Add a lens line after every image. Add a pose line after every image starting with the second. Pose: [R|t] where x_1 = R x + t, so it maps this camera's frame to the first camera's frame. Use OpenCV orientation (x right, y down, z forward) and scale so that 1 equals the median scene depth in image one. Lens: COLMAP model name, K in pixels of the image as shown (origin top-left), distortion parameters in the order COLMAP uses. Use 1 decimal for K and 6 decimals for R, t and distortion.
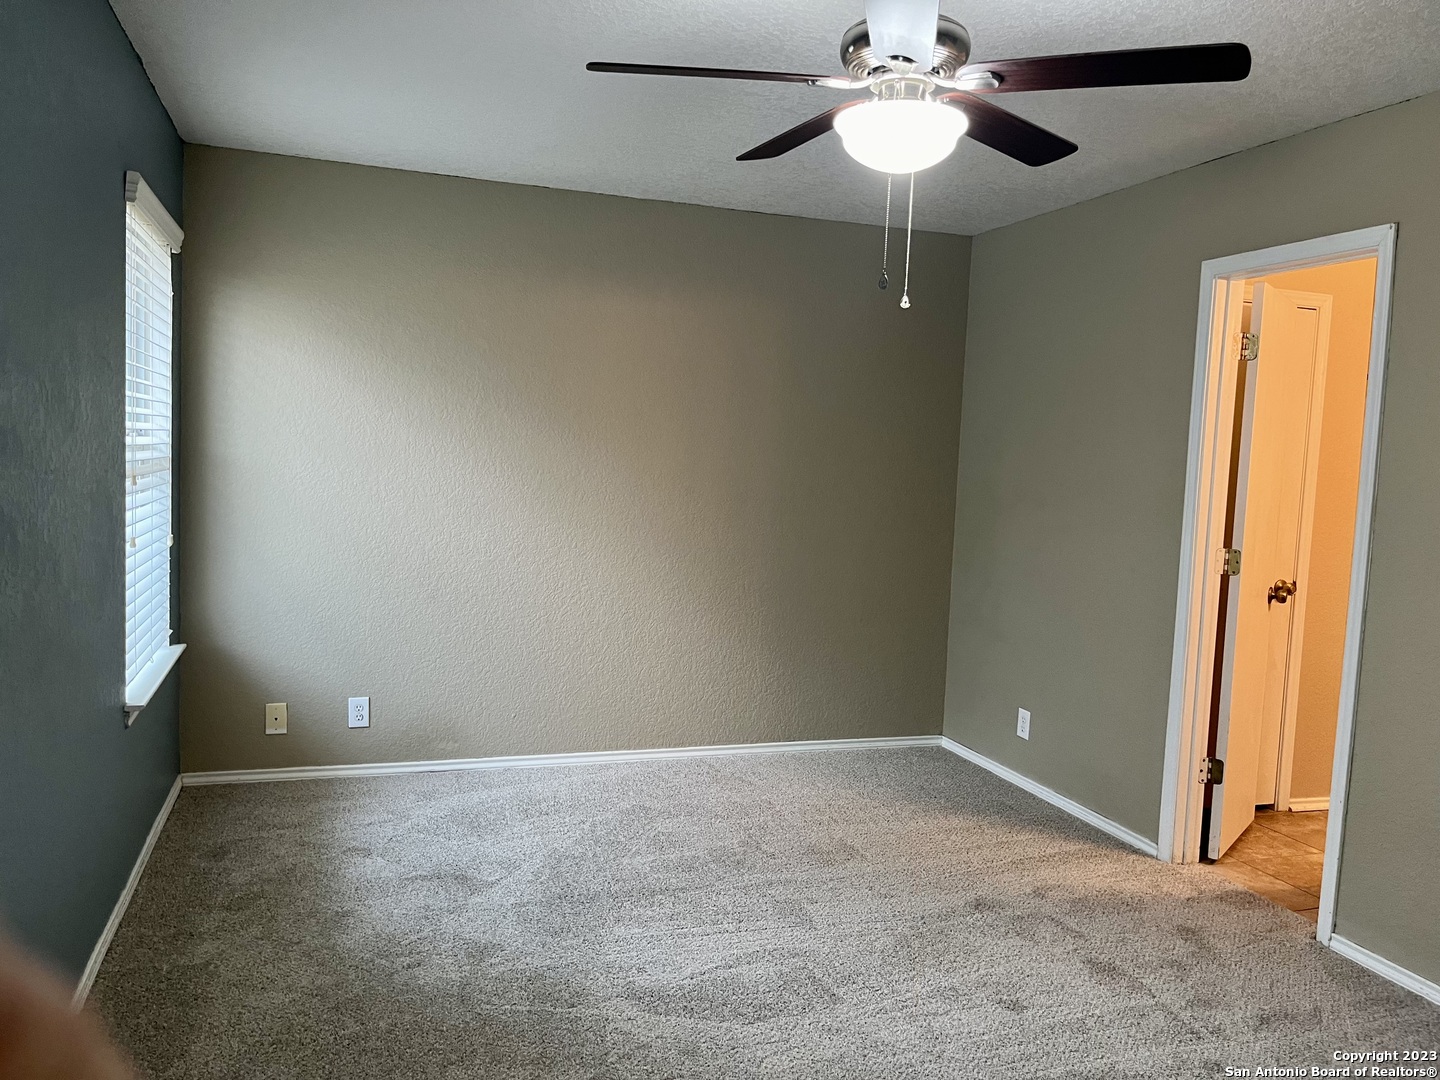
lens RADIAL K [[1085.1, 0, 717.1], [0, 1085.1, 540.0], [0, 0, 1]] dist [0.000185, -0.001185]
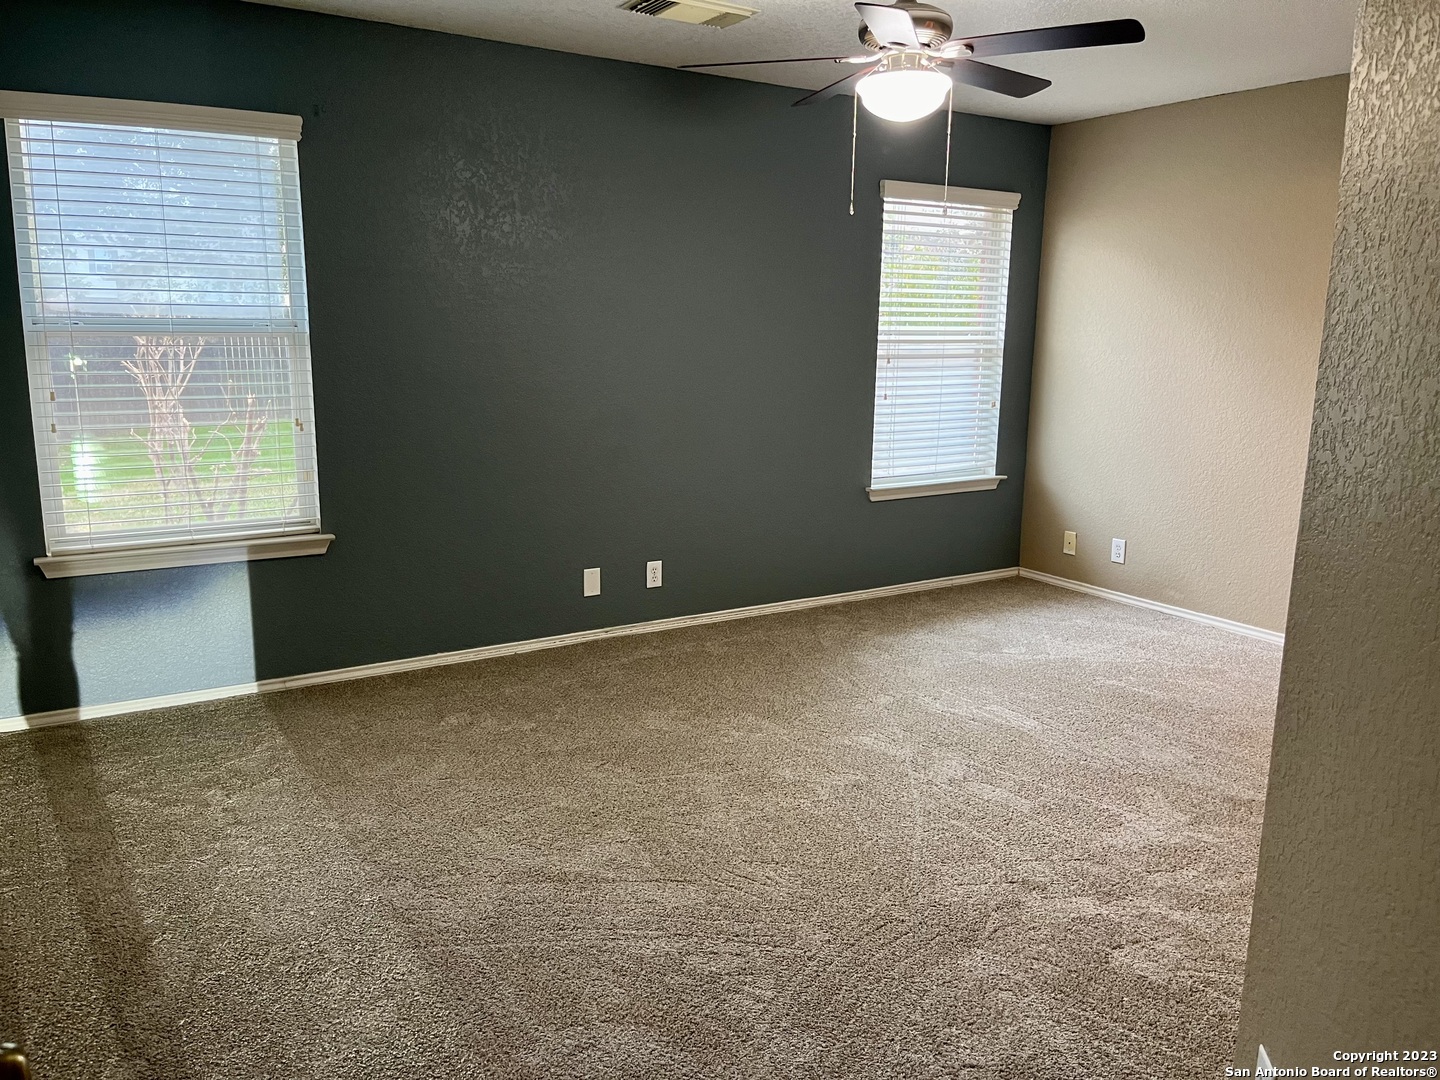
lens RADIAL K [[1085.1, 0, 716.5], [0, 1085.1, 540.7], [0, 0, 1]] dist [0.000185, -0.001185]
pose [[0.241549, 0.155258, -0.957888, 0.794674], [-0.078207, 0.987021, 0.140259, 0.004935], [0.967232, 0.041034, 0.250557, 0.227784]]
